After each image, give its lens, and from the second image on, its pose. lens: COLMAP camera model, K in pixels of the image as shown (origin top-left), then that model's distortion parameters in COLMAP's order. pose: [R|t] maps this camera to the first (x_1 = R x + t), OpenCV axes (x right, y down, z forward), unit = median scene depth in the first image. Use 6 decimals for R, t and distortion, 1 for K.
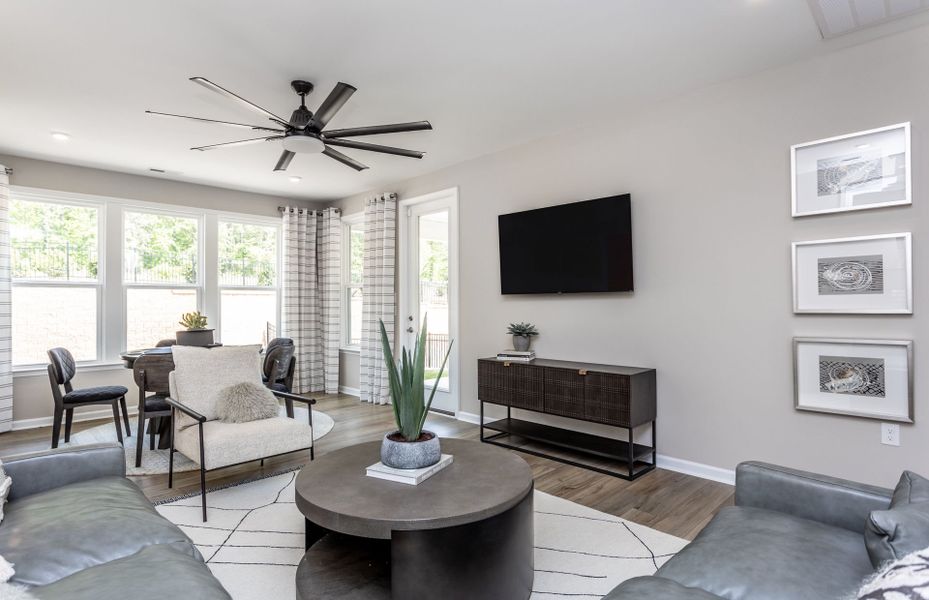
lens RADIAL K [[492.6, 0, 464.5], [0, 492.6, 300.0], [0, 0, 1]] dist [-0.002743, 0.000473]
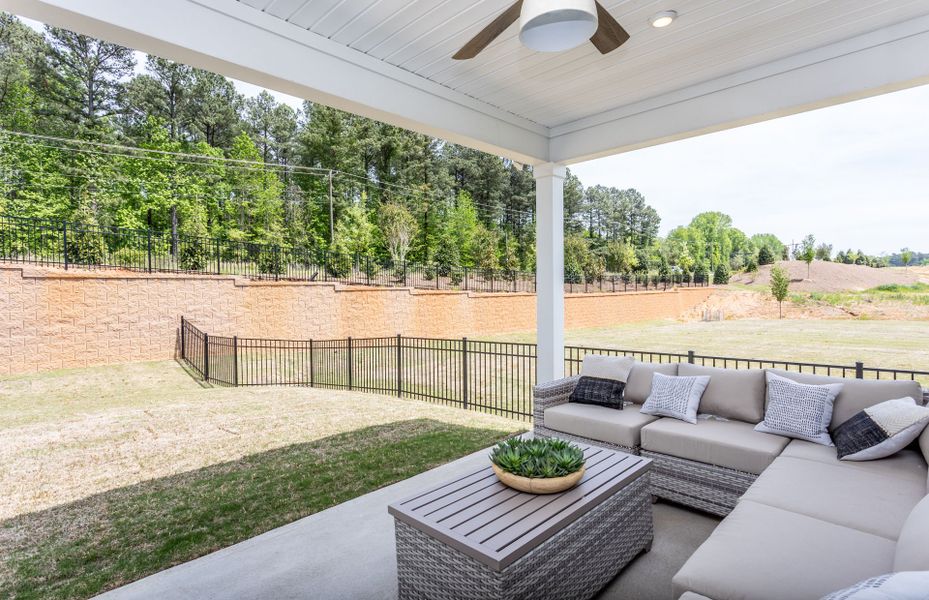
lens RADIAL K [[468.4, 0, 464.5], [0, 468.4, 300.0], [0, 0, 1]] dist [-0.004646, -0.000045]
pose [[0.999947, -0.008857, 0.005317, 0.018698], [0.008686, 0.999472, 0.031296, 0.006847], [-0.005591, -0.031248, 0.999496, 0.885038]]
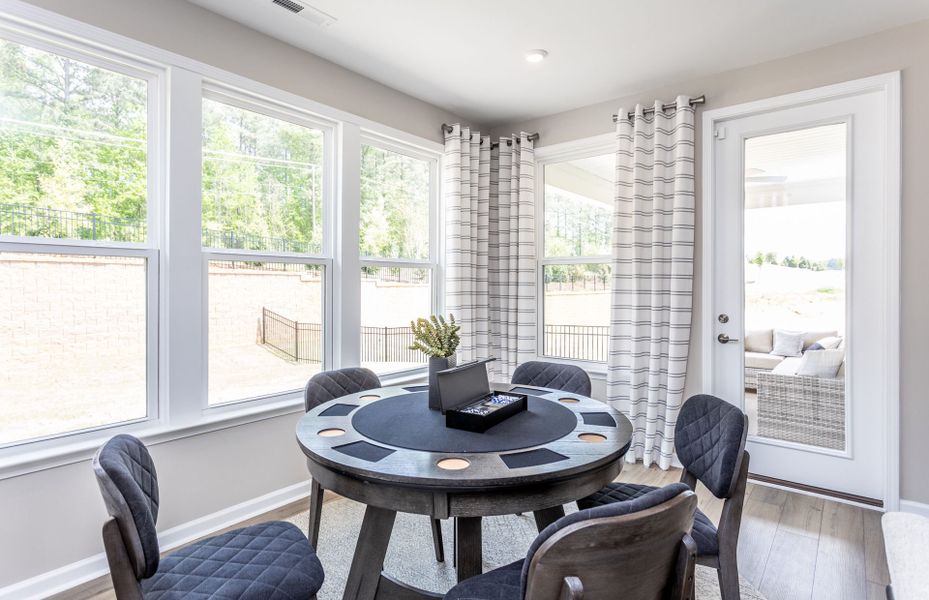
lens RADIAL K [[487.7, 0, 471.1], [0, 487.7, 286.2], [0, 0, 1]] dist [-0.000707, 0.000225]
pose [[0.993696, 0.005272, 0.111985, -0.406546], [-0.006380, 0.999934, 0.009534, -0.003185], [-0.111927, -0.010189, 0.993664, 0.417033]]
